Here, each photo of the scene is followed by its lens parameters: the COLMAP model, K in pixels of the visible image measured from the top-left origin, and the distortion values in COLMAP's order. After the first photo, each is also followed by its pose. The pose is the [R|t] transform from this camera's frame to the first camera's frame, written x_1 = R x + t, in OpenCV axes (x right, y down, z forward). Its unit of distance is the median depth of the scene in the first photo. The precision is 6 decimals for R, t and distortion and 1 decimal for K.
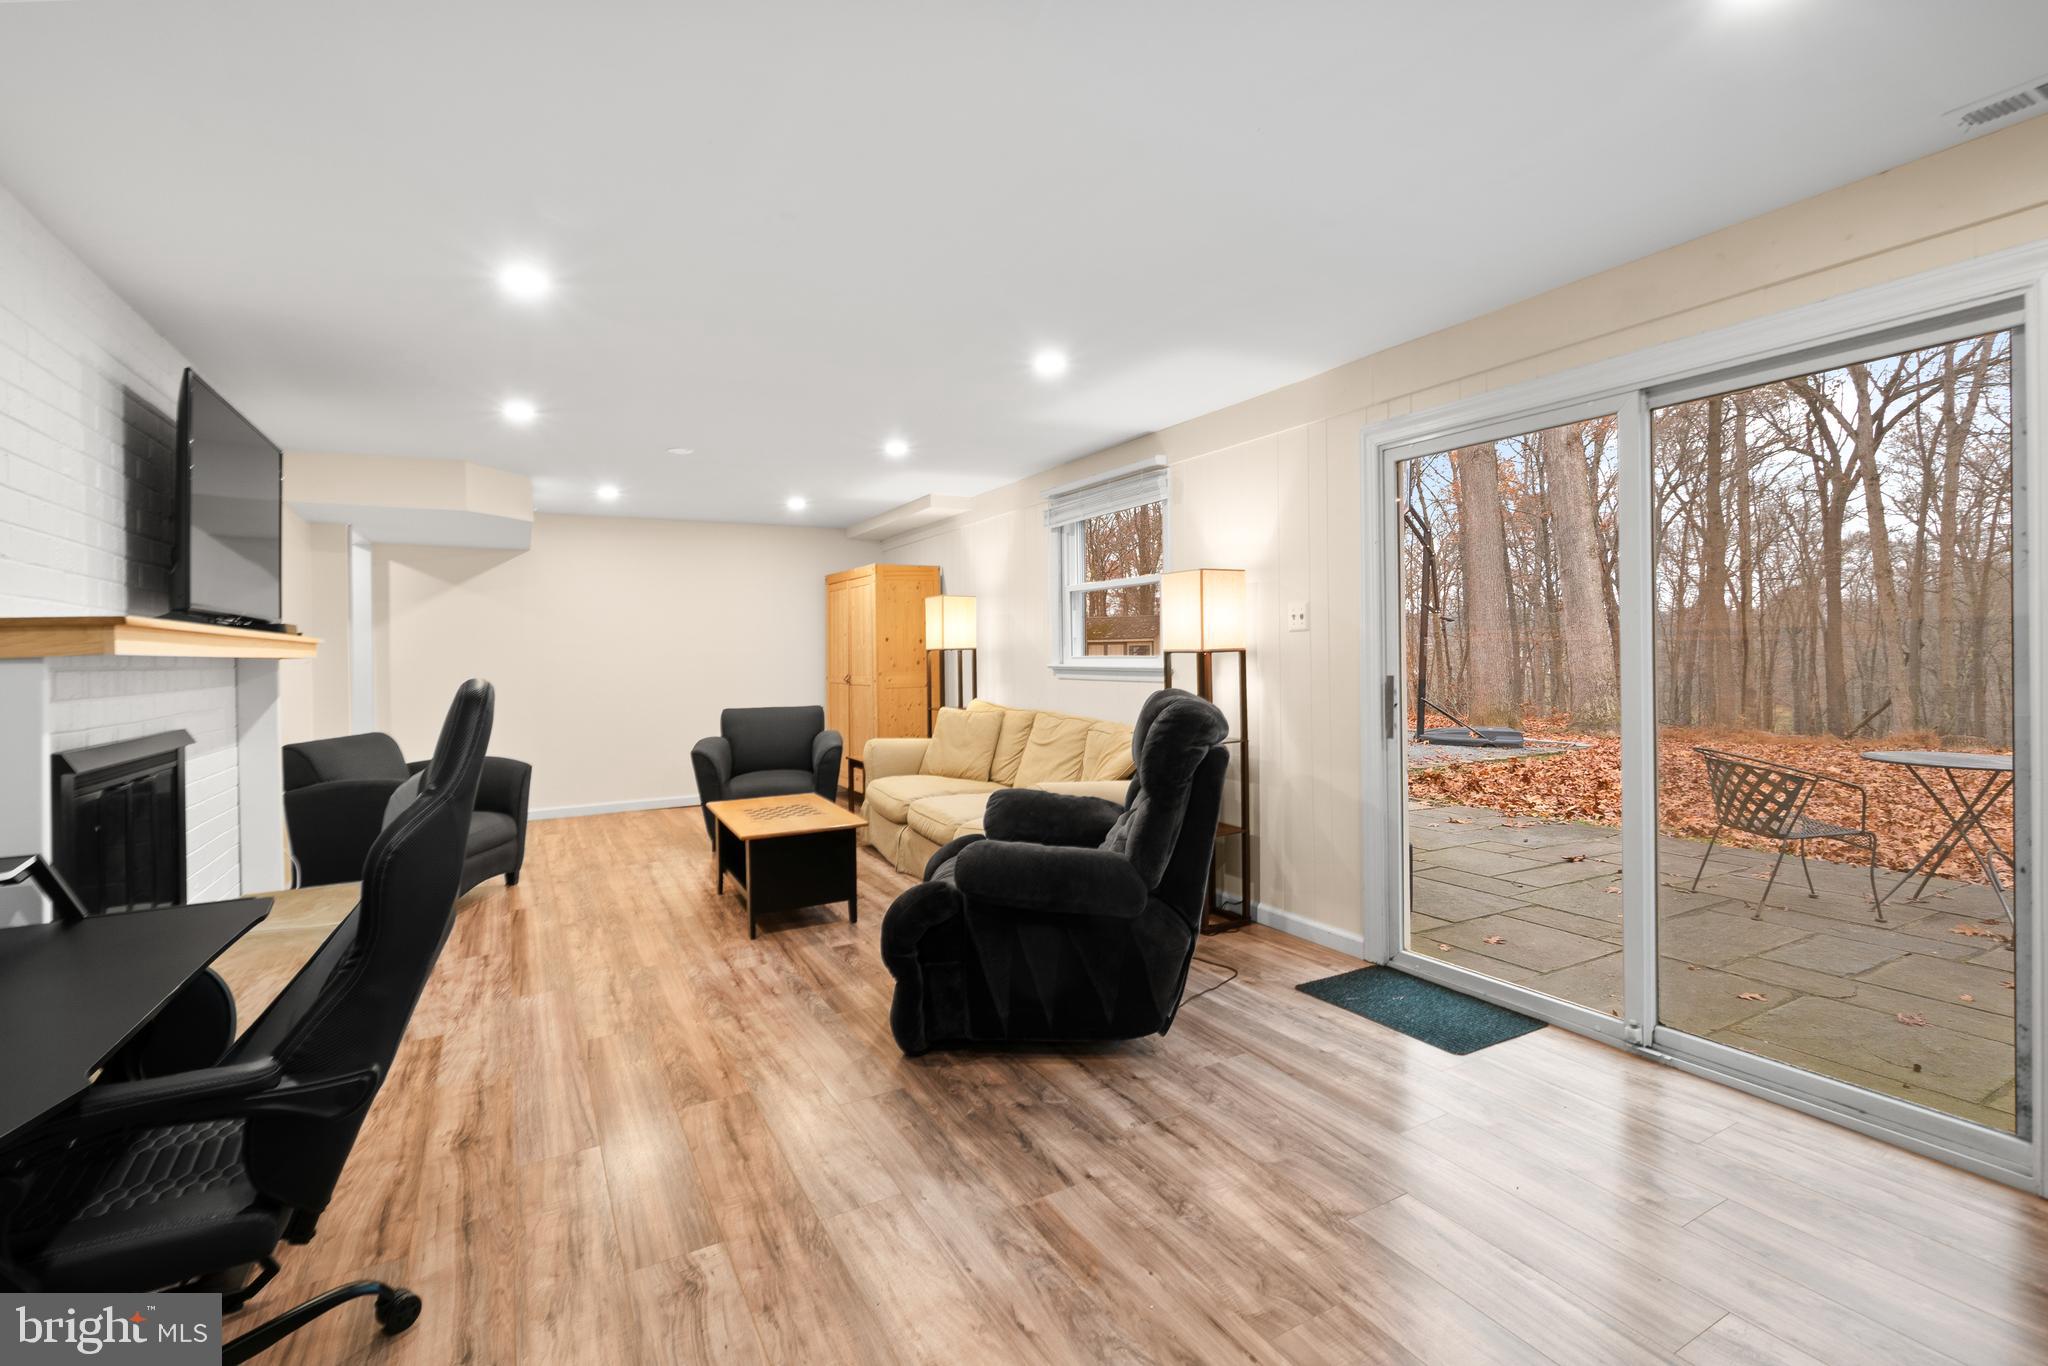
lens RADIAL K [[931.4, 0, 1032.4], [0, 931.4, 682.9], [0, 0, 1]] dist [0.008633, 0.000031]
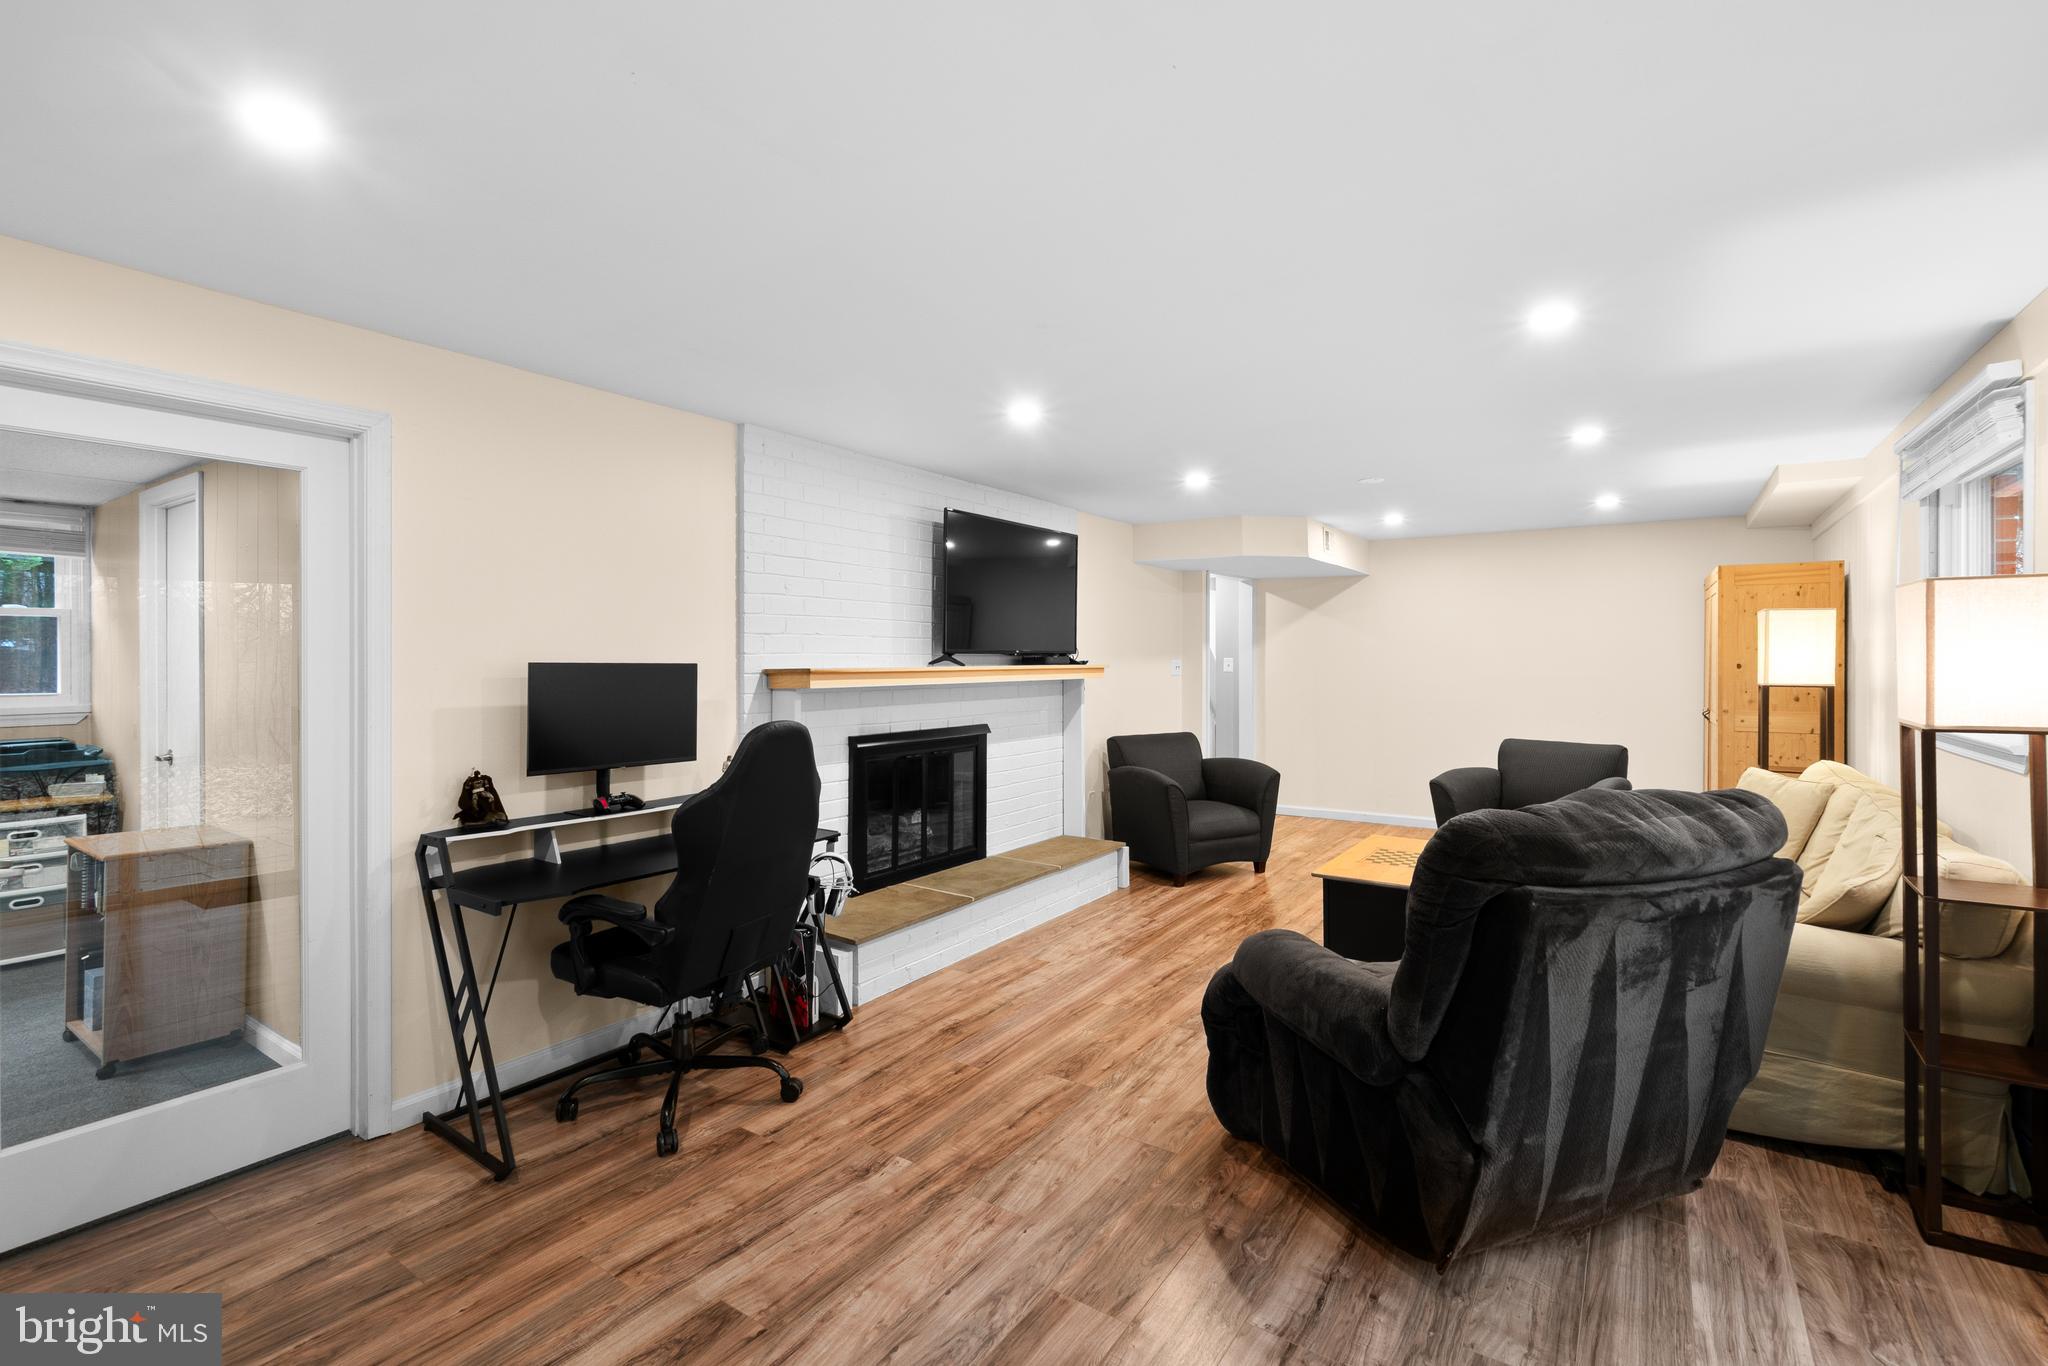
lens RADIAL K [[922.3, 0, 1019.0], [0, 922.3, 660.4], [0, 0, 1]] dist [0.000204, 0.000044]
pose [[0.438607, 0.018712, -0.898484, 0.598281], [-0.036717, 0.999322, 0.002888, -0.072682], [0.897928, 0.031723, 0.438997, 0.379471]]
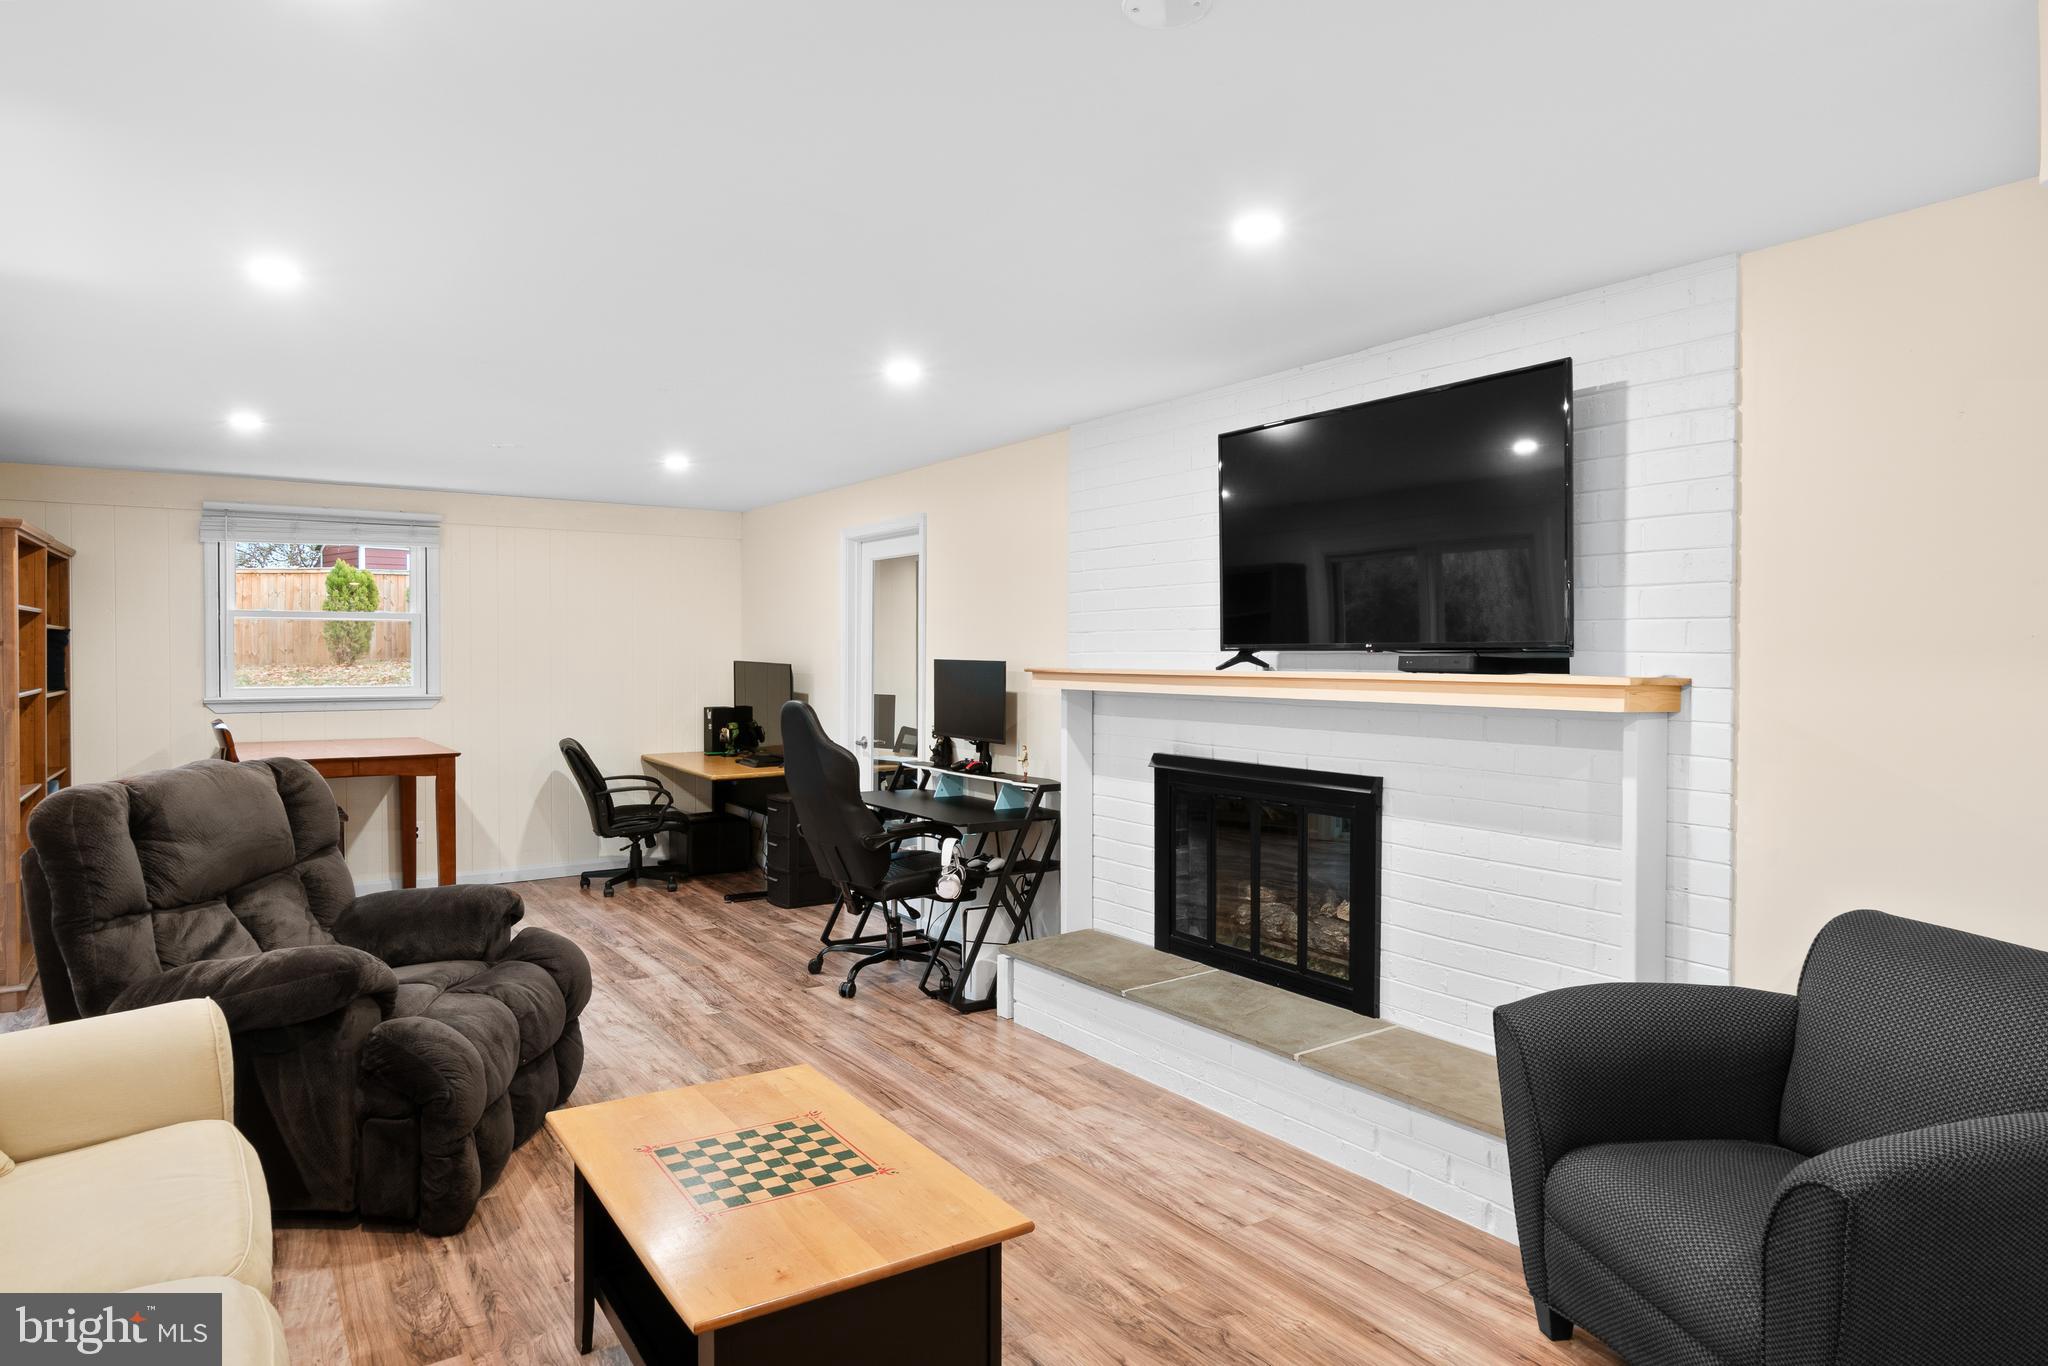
lens RADIAL K [[1188.7, 0, 1018.8], [0, 1188.7, 662.3], [0, 0, 1]] dist [0.016878, -0.000109]
pose [[-0.996547, 0.017222, -0.081224, -0.529382], [0.014038, 0.999116, 0.039613, -0.120218], [0.081834, 0.038336, -0.995908, 2.314145]]
